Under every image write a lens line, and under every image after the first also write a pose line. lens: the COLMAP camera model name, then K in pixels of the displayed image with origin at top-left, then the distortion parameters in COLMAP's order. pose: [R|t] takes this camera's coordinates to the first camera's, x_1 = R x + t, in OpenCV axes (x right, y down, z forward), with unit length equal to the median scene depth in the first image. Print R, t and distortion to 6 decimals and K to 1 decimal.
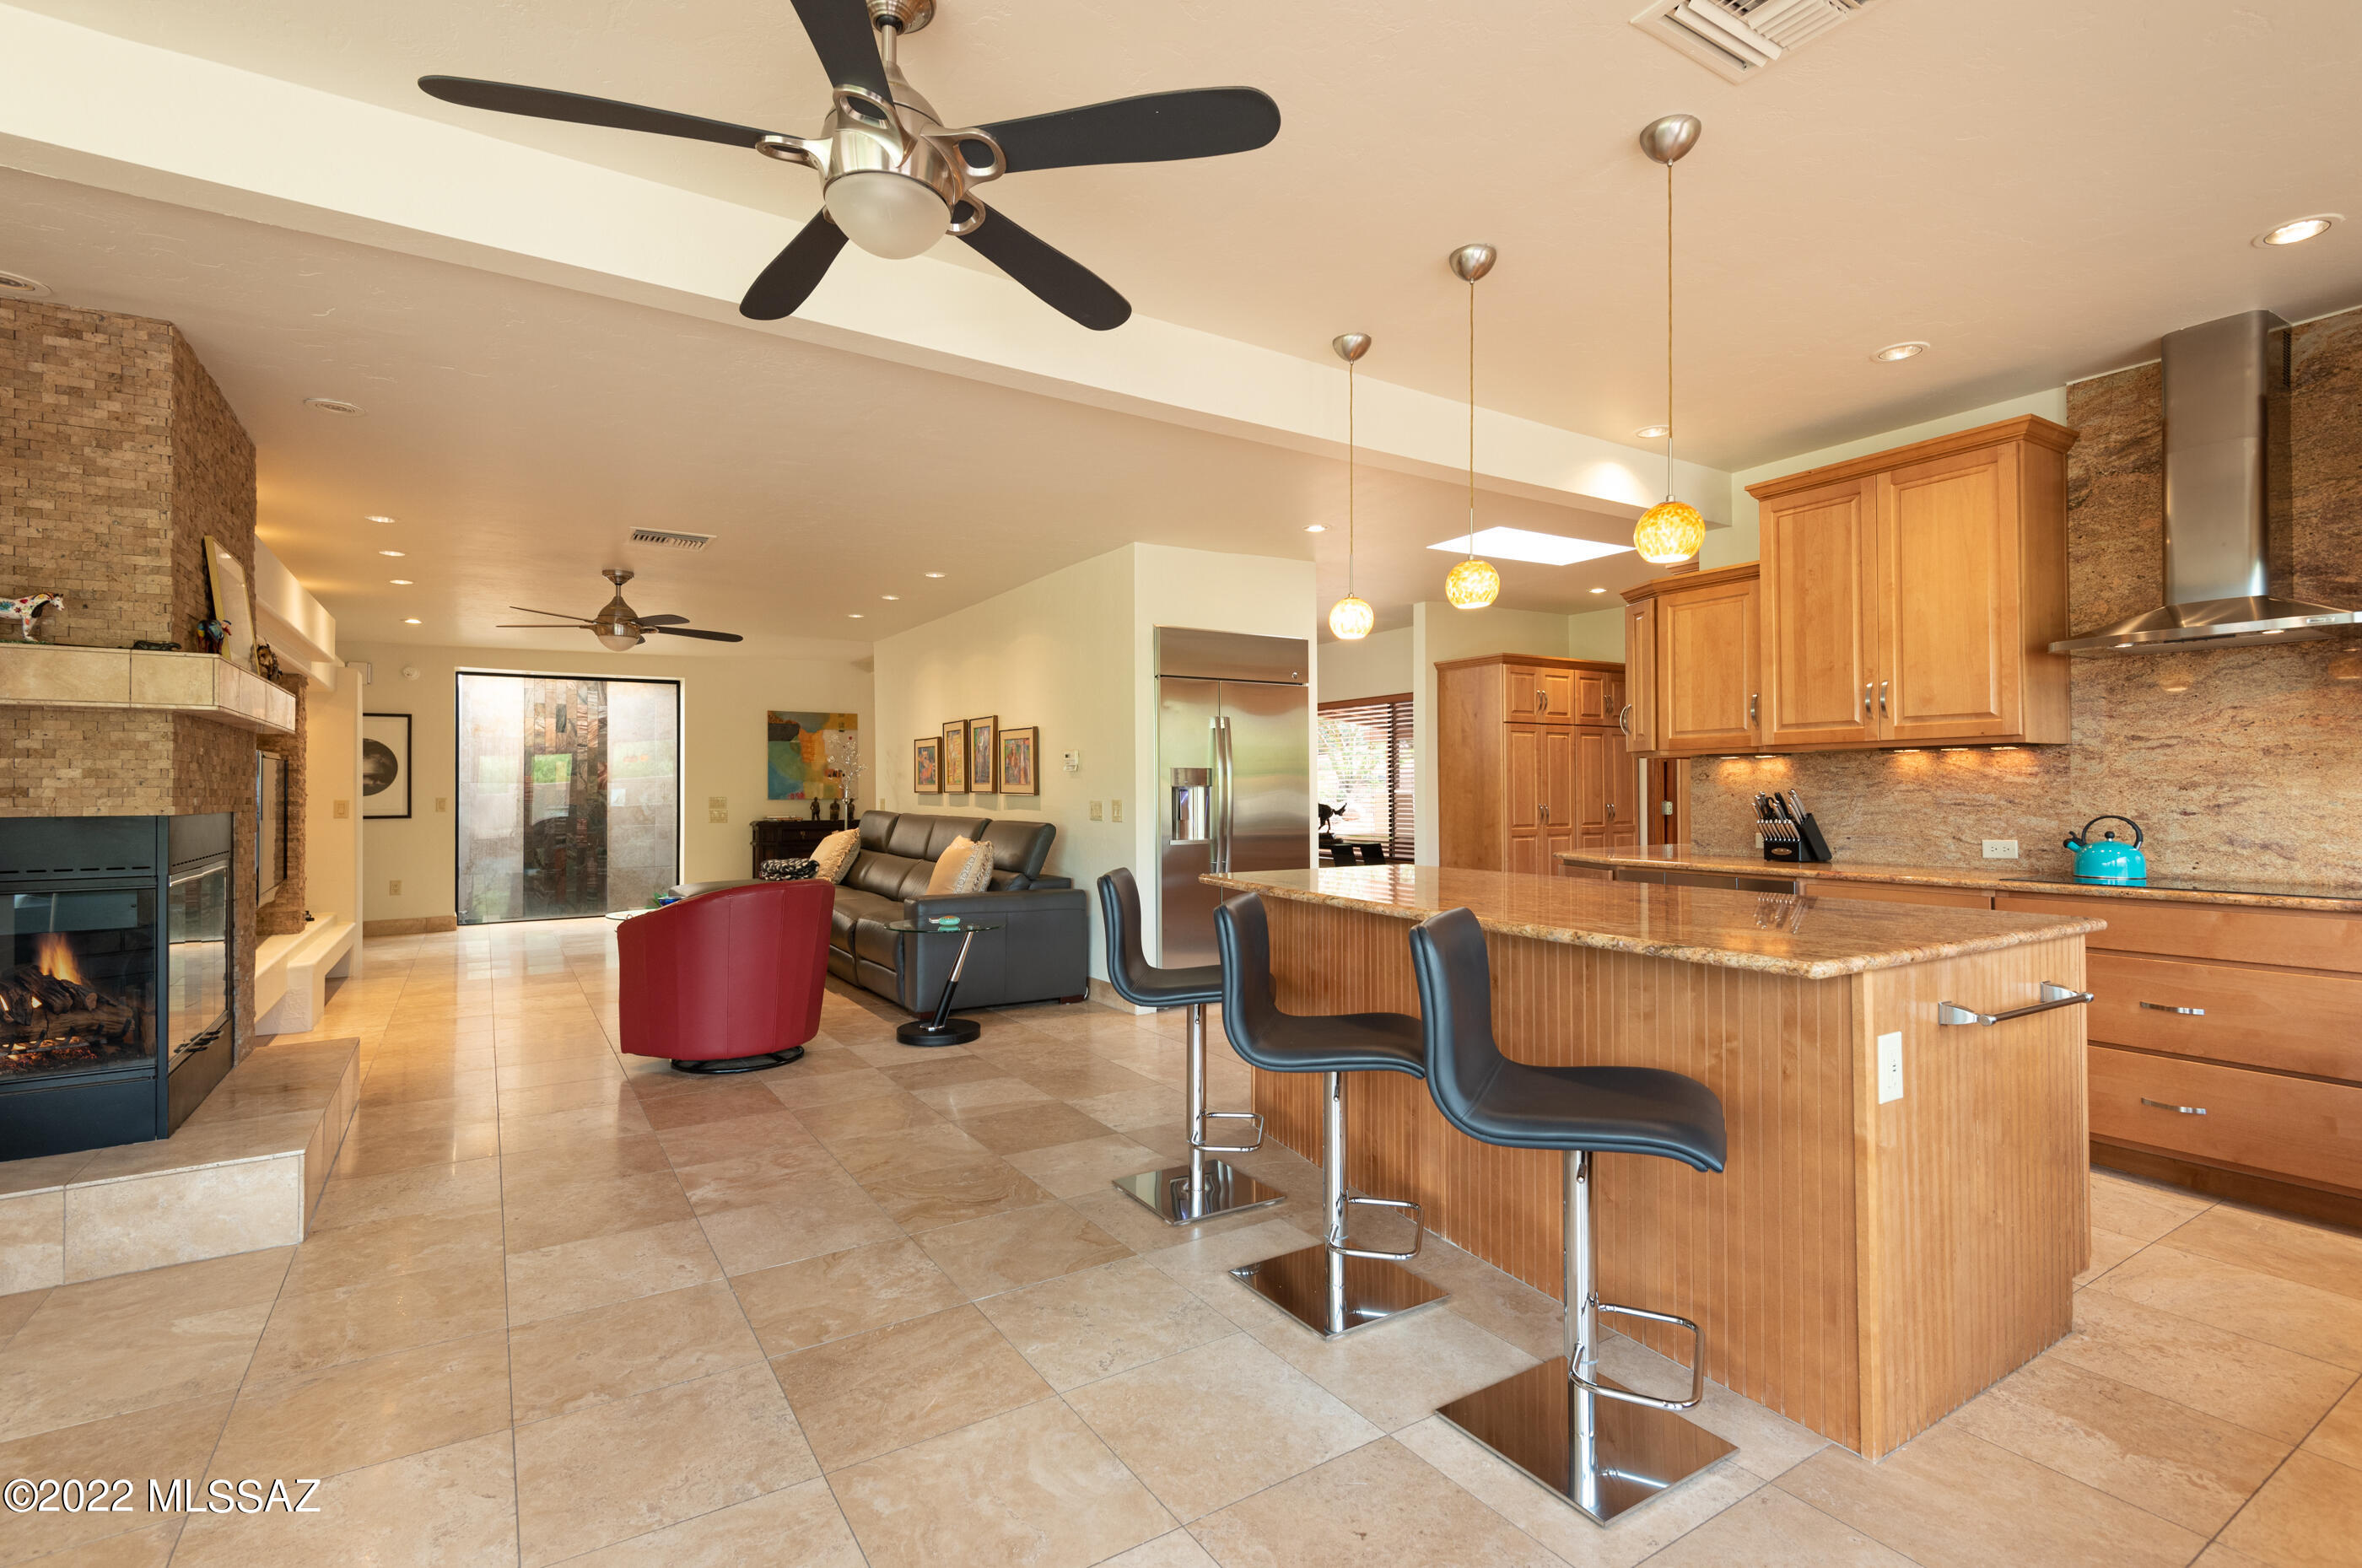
lens RADIAL K [[1084.3, 0, 1191.6], [0, 1084.3, 787.7], [0, 0, 1]] dist [0.014622, -0.006396]
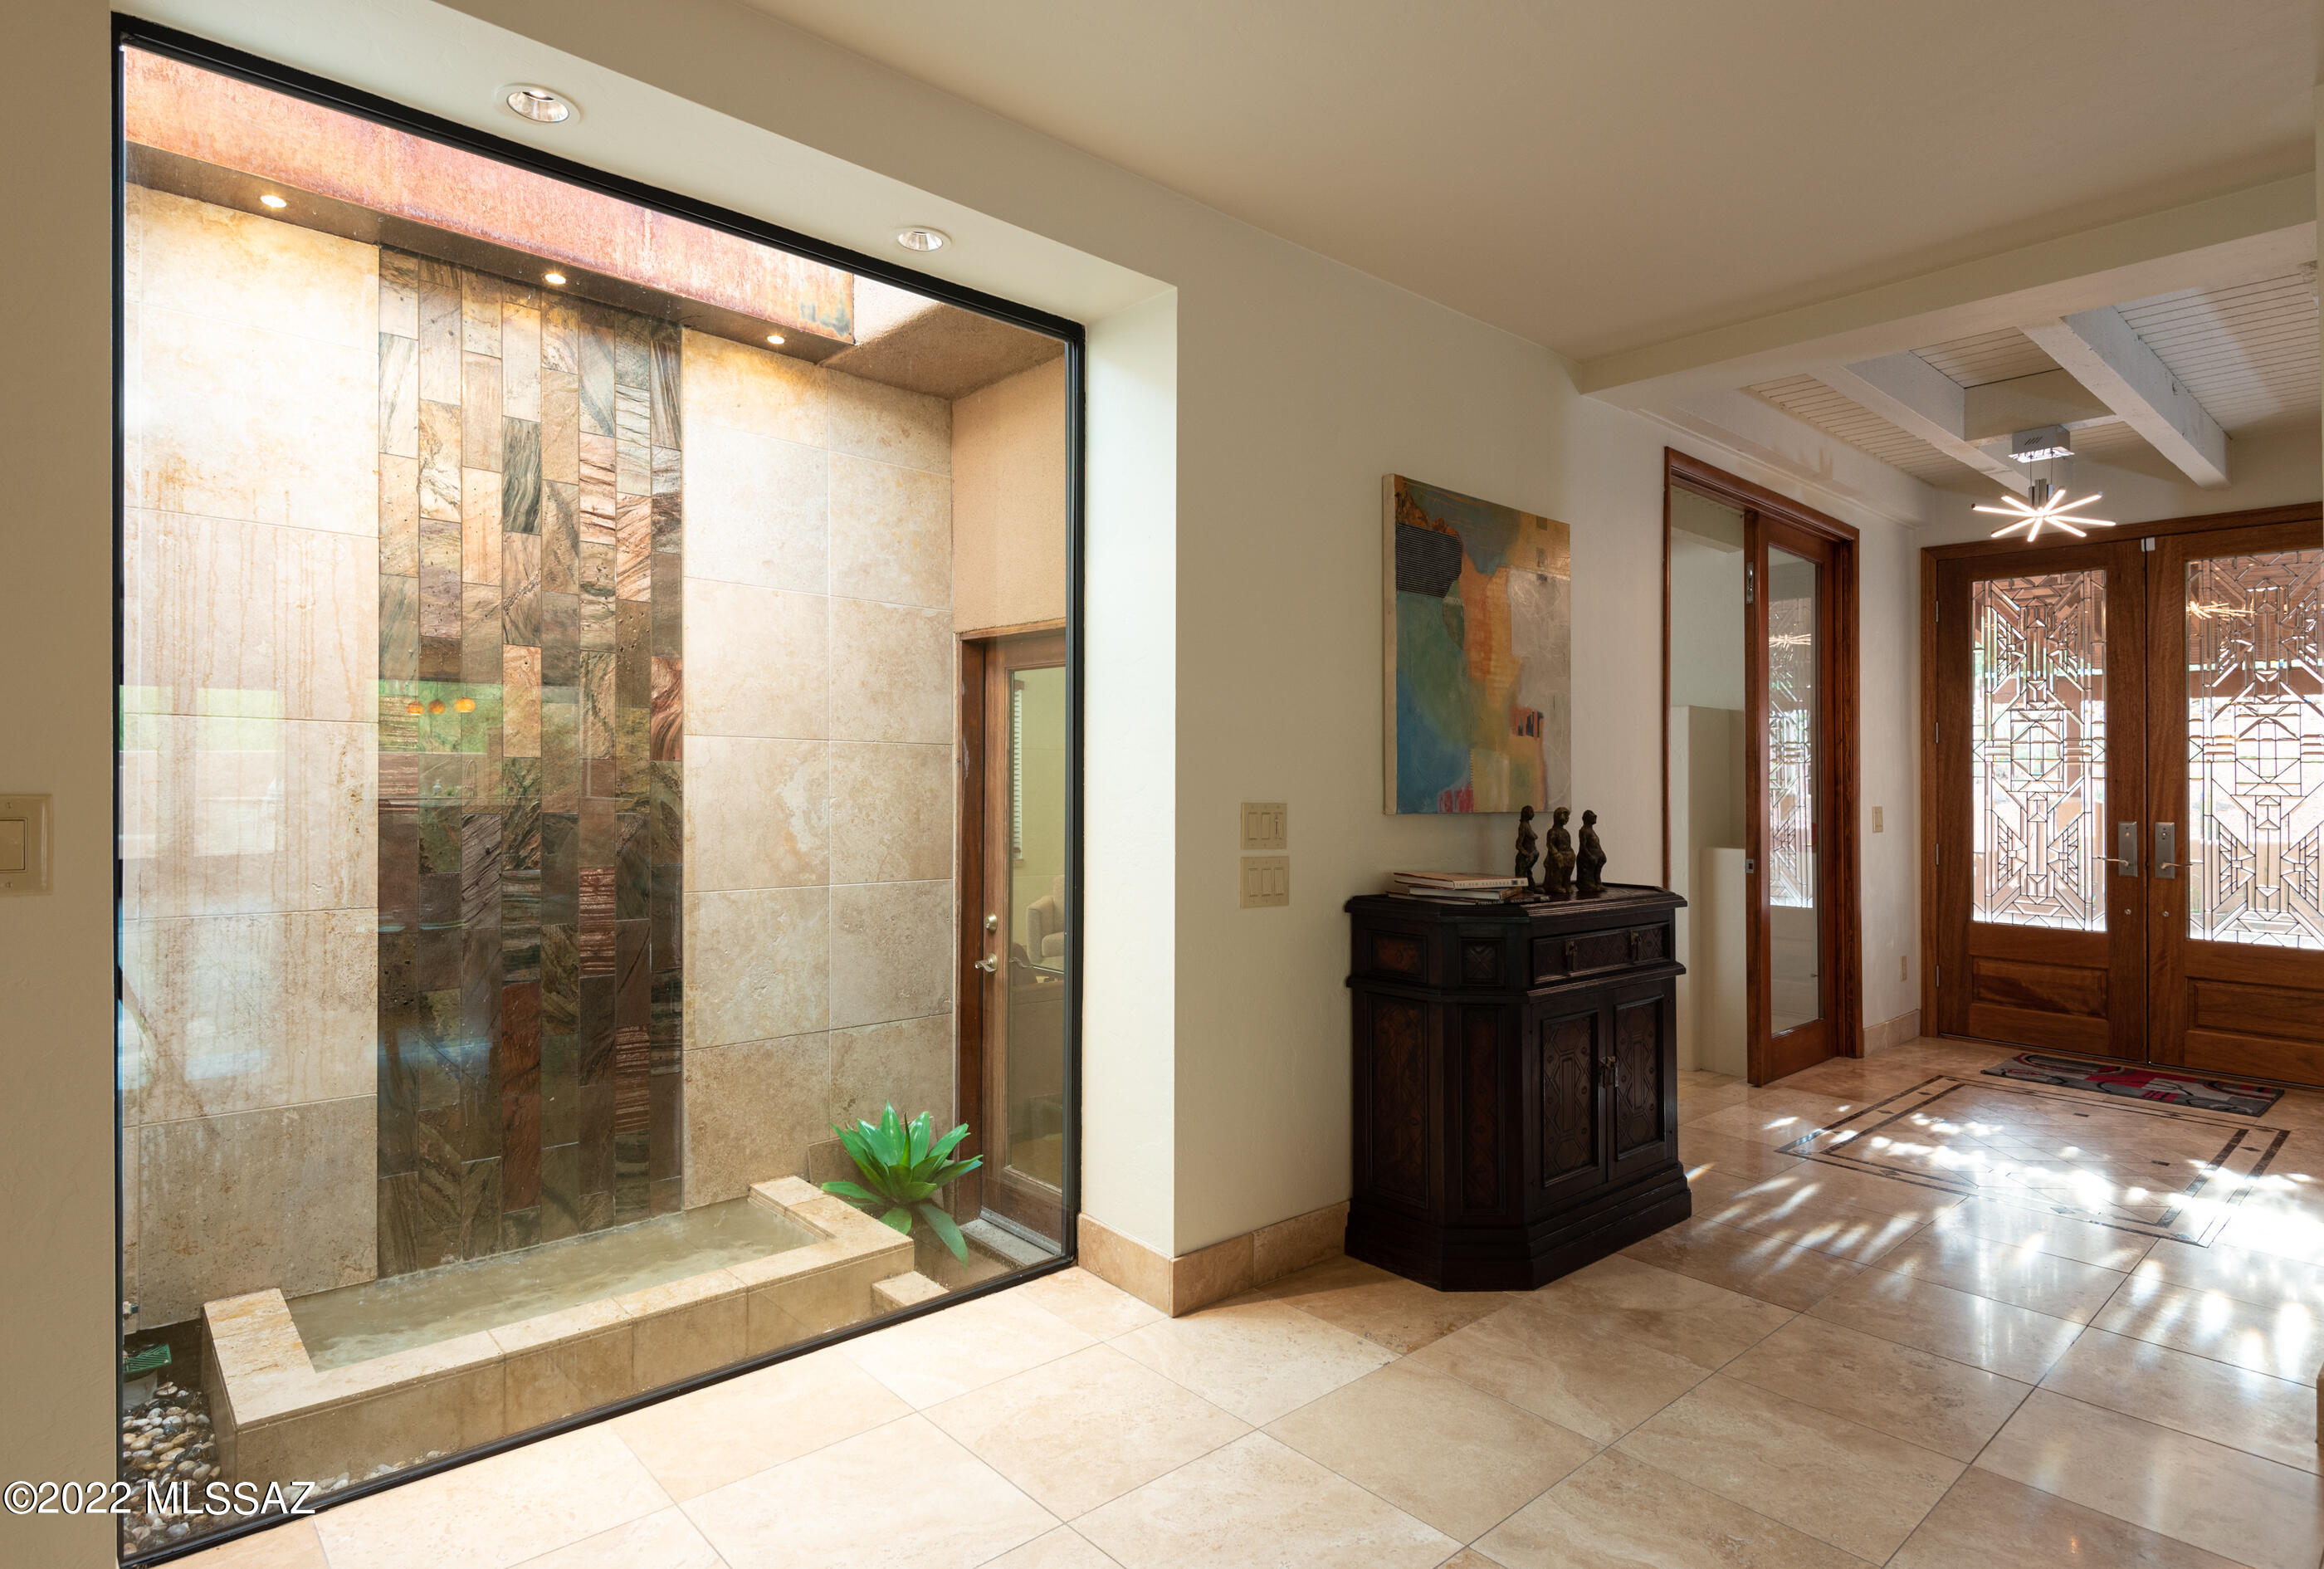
lens RADIAL K [[1228.7, 0, 1187.9], [0, 1228.7, 799.4], [0, 0, 1]] dist [0.013054, -0.001491]
pose [[0.984395, 0.018488, 0.174996, -0.474278], [-0.021044, 0.999697, 0.012763, 0.004991], [-0.174707, -0.016246, 0.984486, 0.686661]]
